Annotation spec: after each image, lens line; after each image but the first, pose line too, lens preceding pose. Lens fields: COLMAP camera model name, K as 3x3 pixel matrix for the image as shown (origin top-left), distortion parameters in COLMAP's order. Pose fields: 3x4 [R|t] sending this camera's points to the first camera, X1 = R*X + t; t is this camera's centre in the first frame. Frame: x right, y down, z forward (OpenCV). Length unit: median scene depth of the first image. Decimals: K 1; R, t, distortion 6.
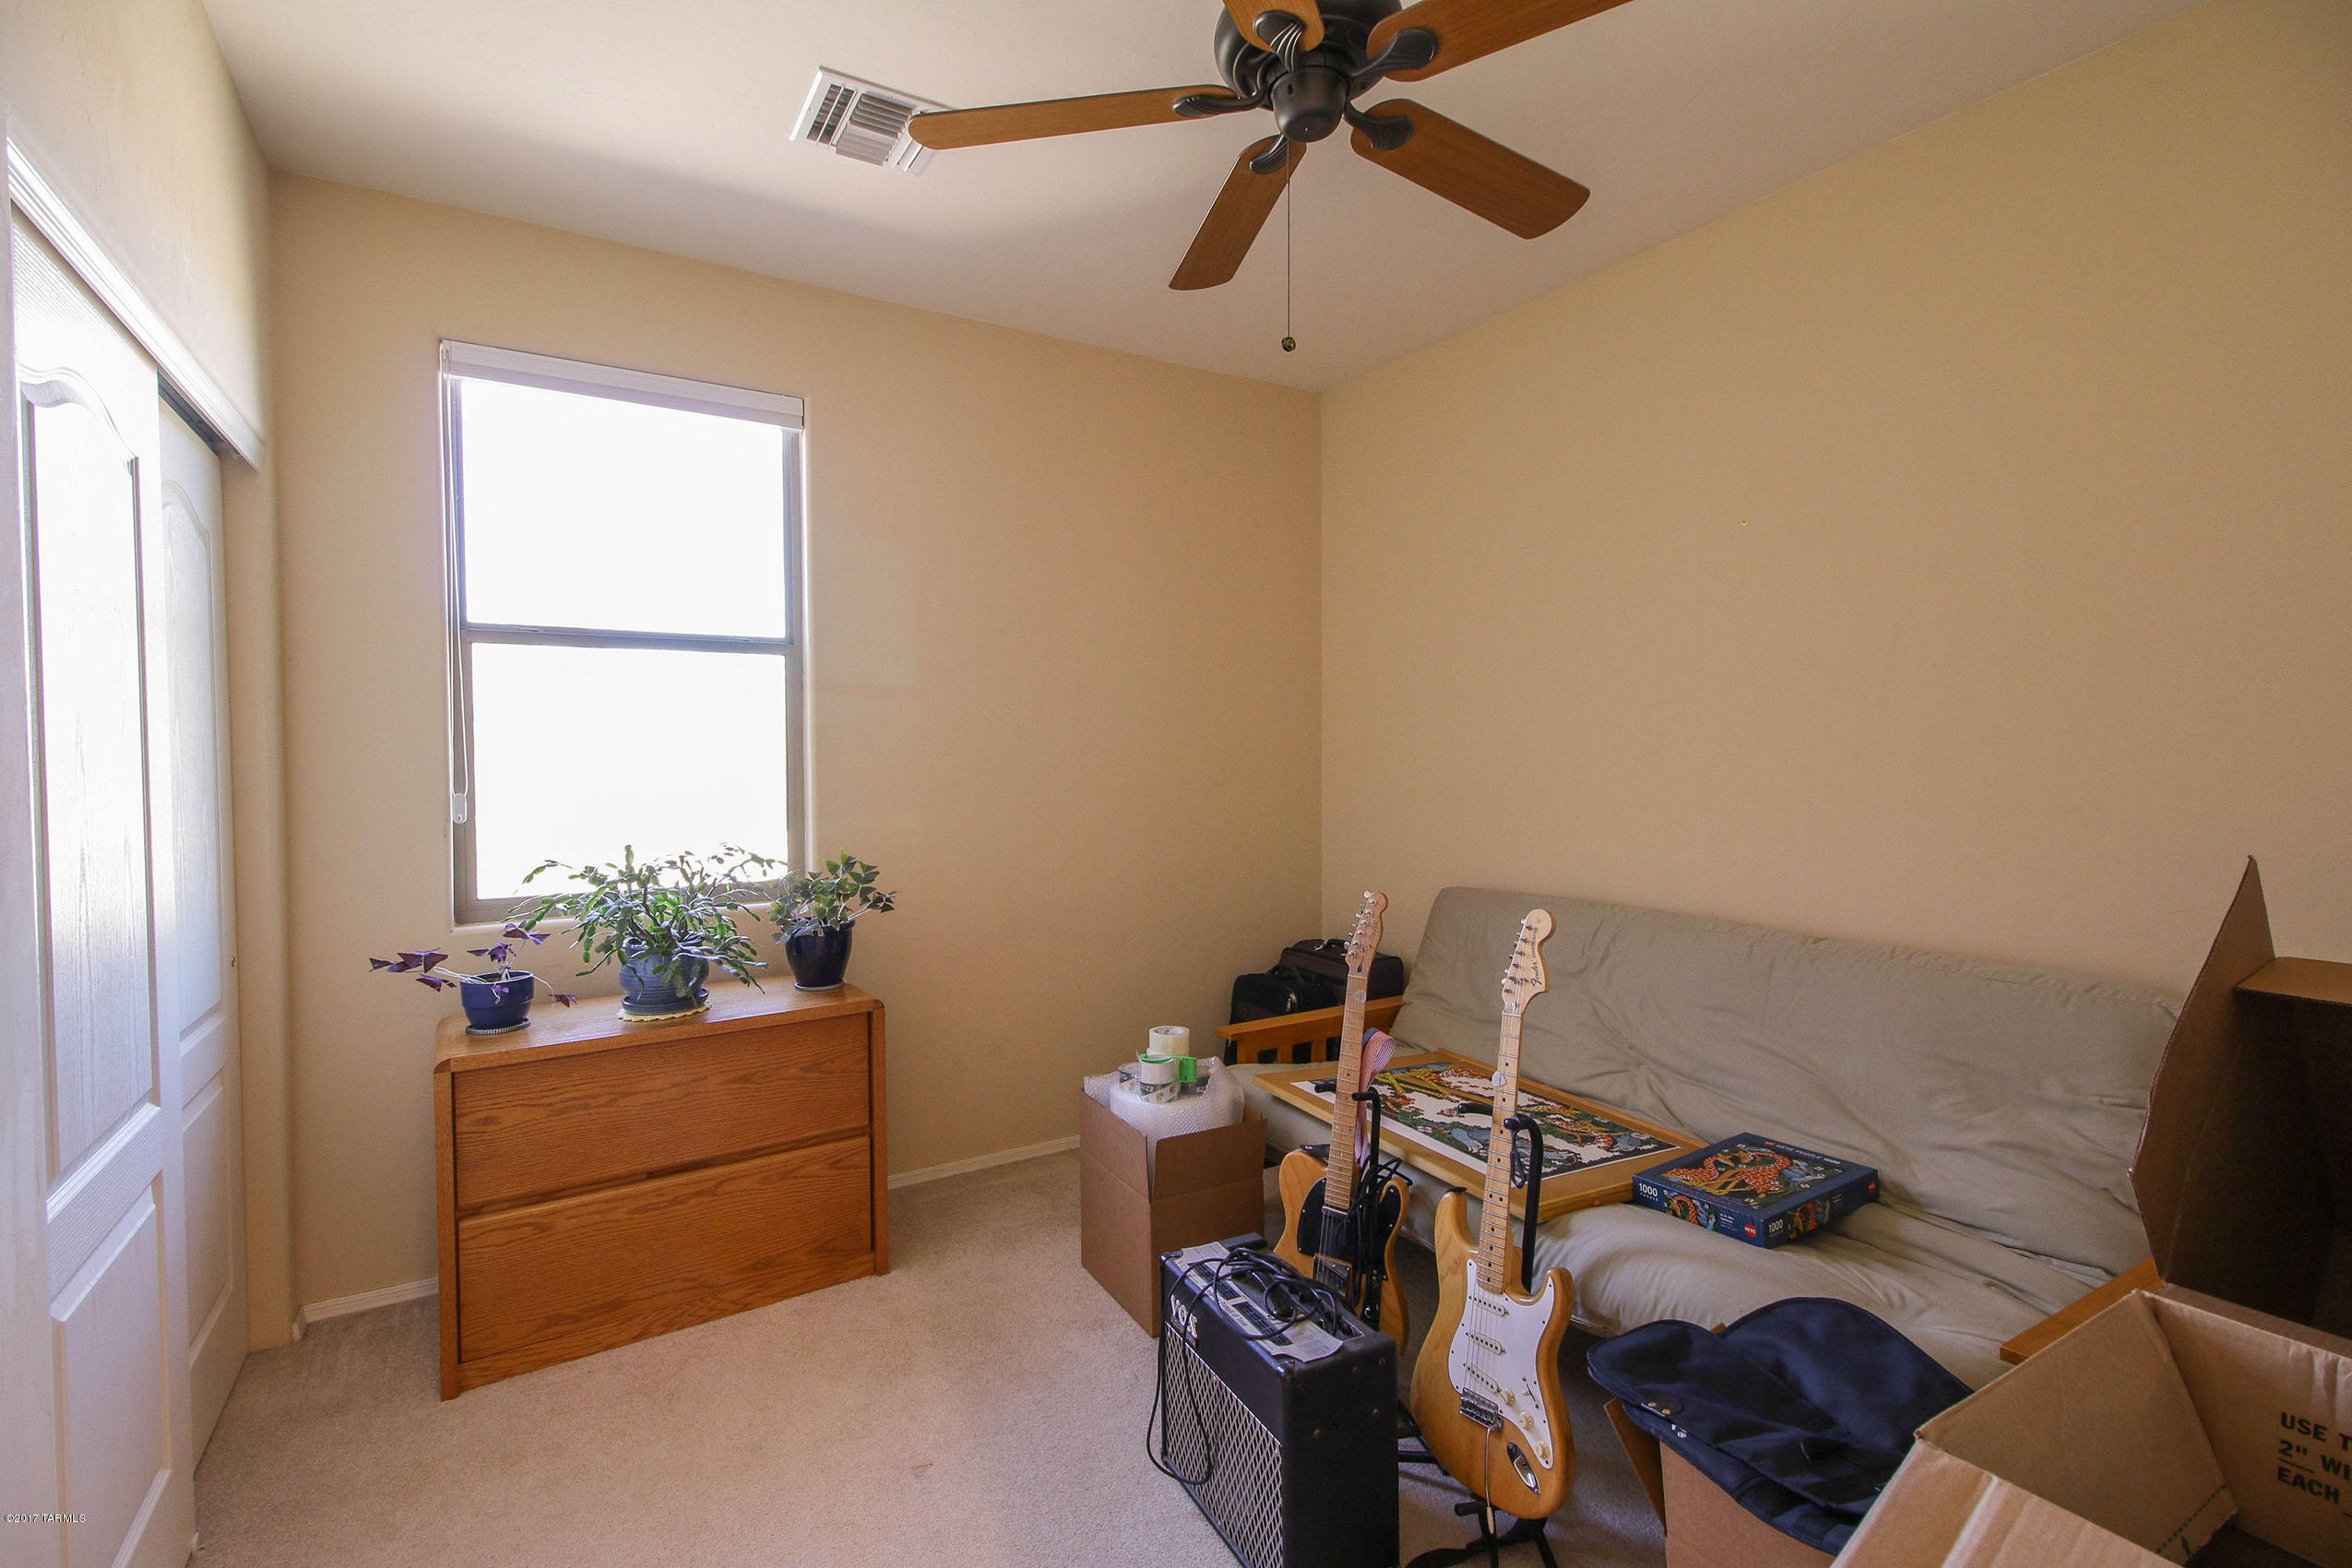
lens RADIAL K [[1084.7, 0, 1175.0], [0, 1084.7, 777.3], [0, 0, 1]] dist [-0.012517, -0.001439]
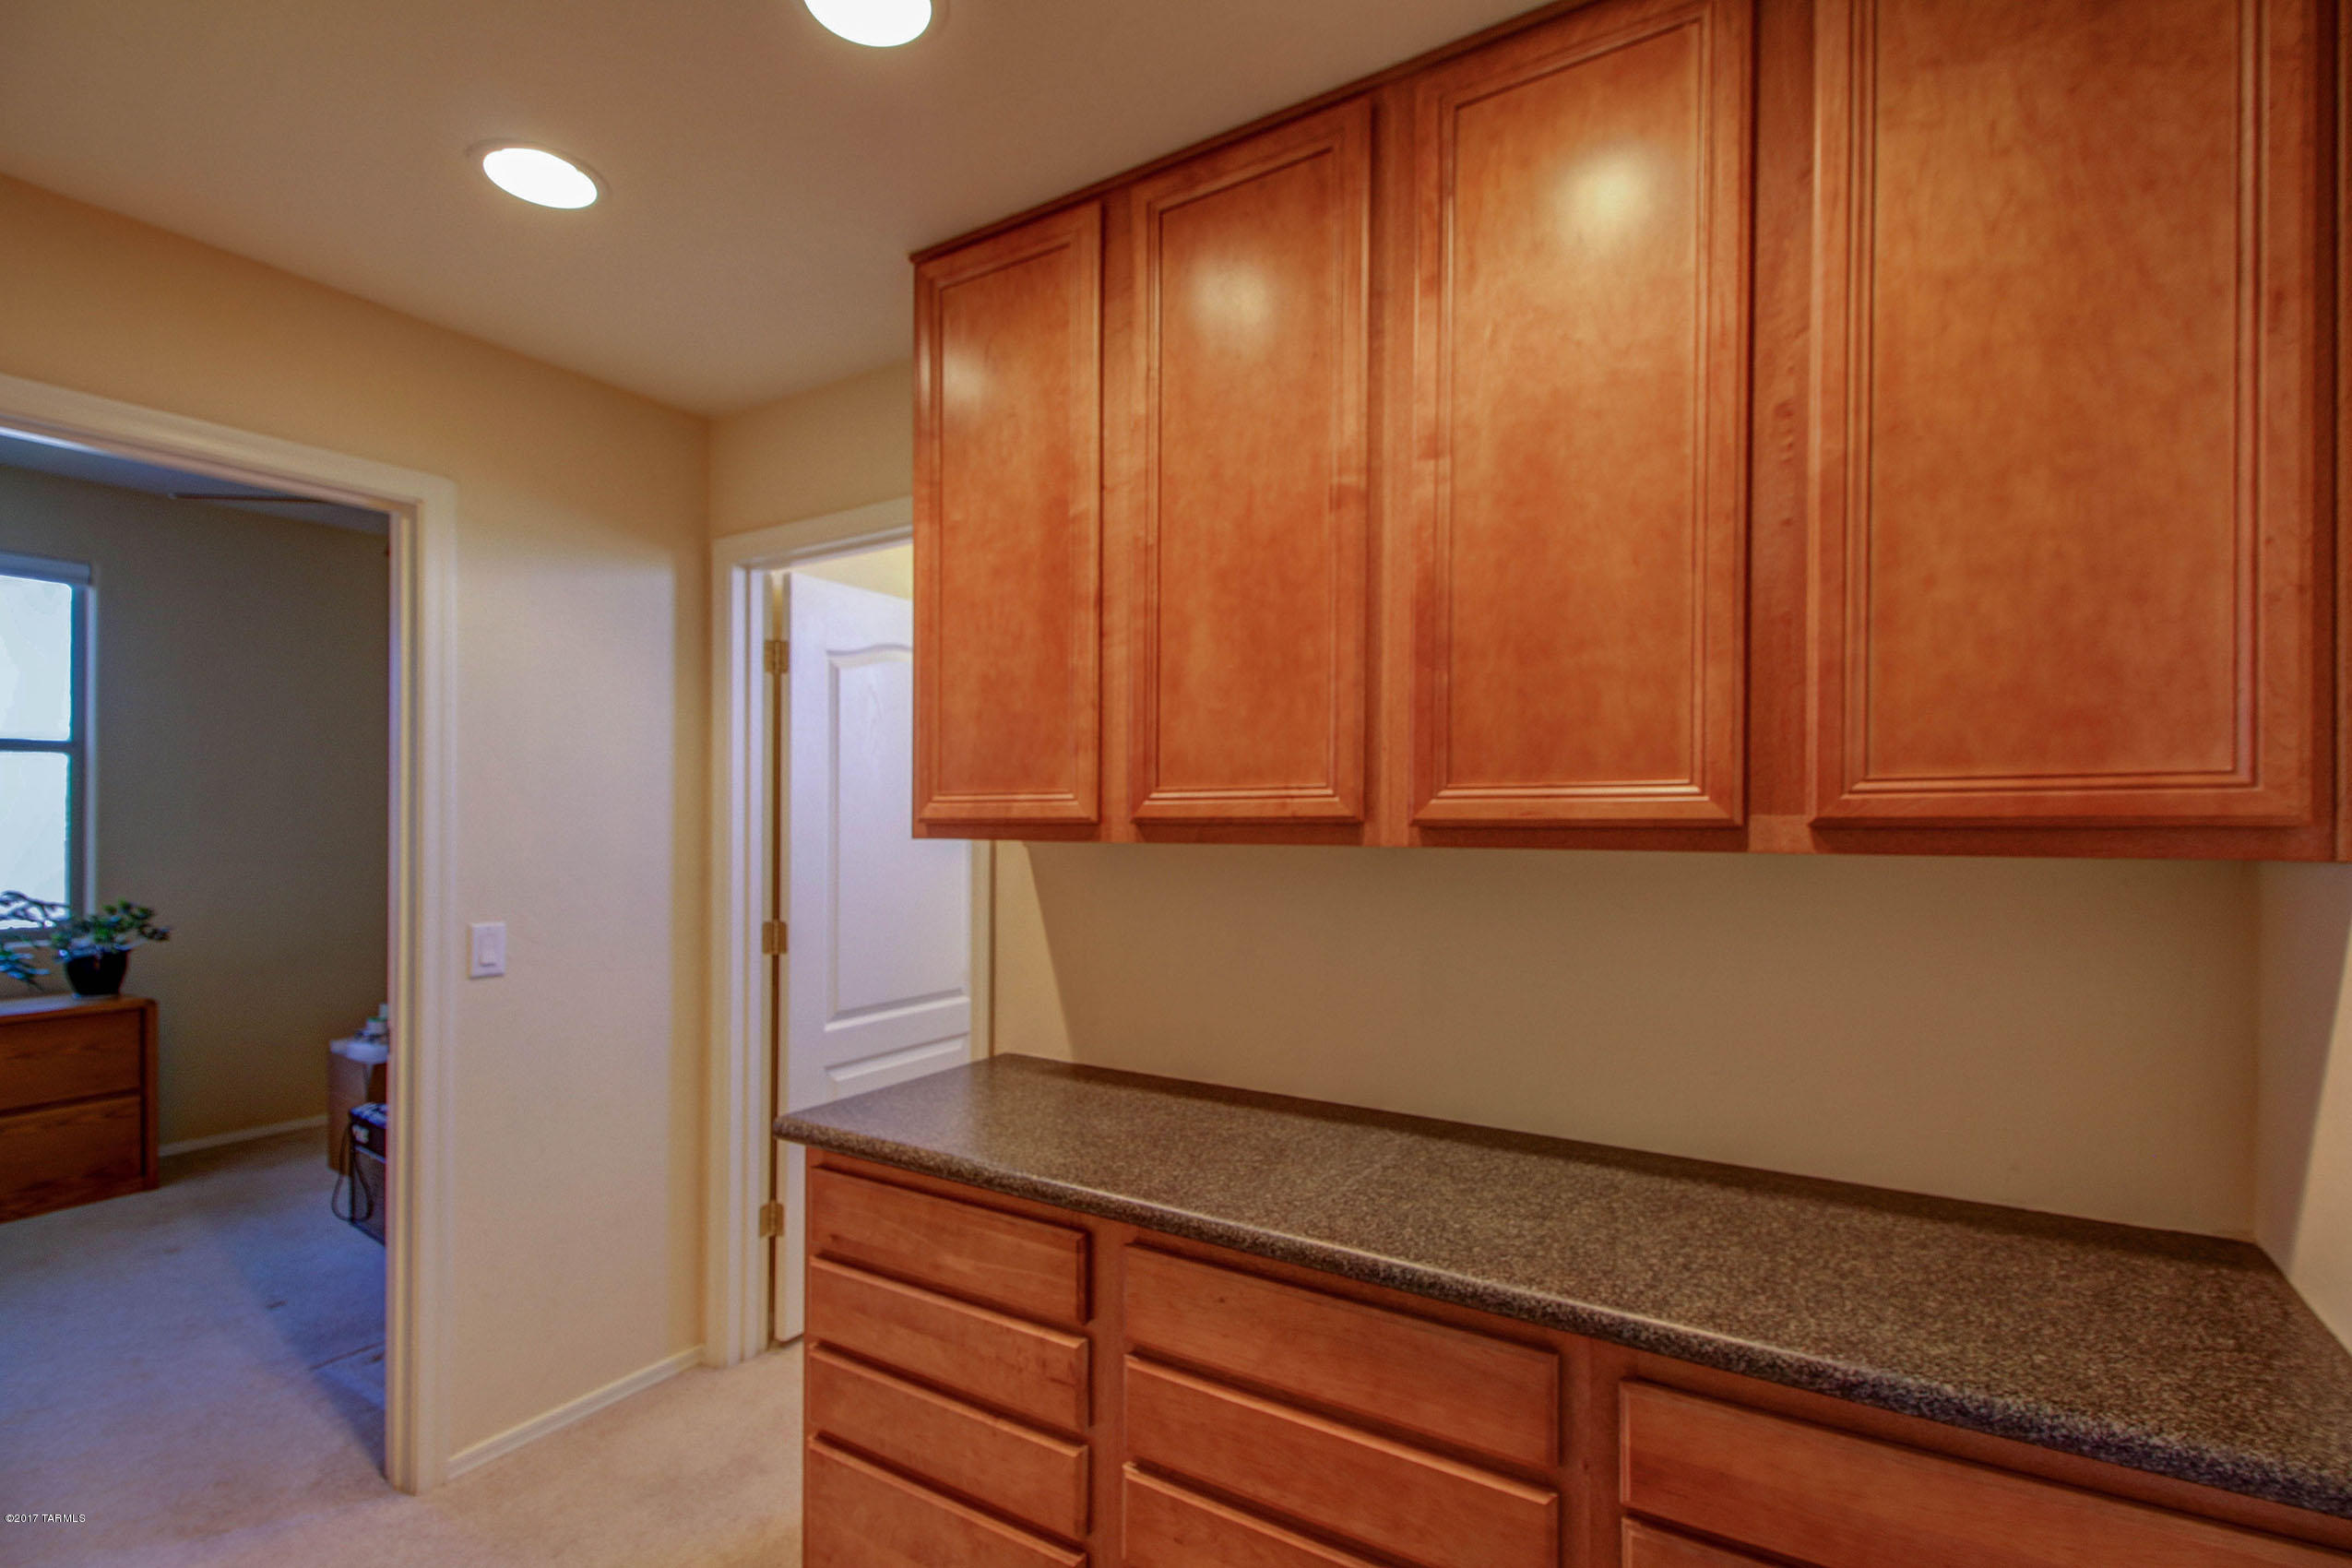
lens RADIAL K [[1084.7, 0, 1183.0], [0, 1084.7, 800.2], [0, 0, 1]] dist [-0.012517, -0.001439]
pose [[0.886952, 0.004362, 0.461841, 0.263571], [0.016451, 0.999023, -0.041029, 0.024887], [-0.461568, 0.043989, 0.886013, -0.837047]]
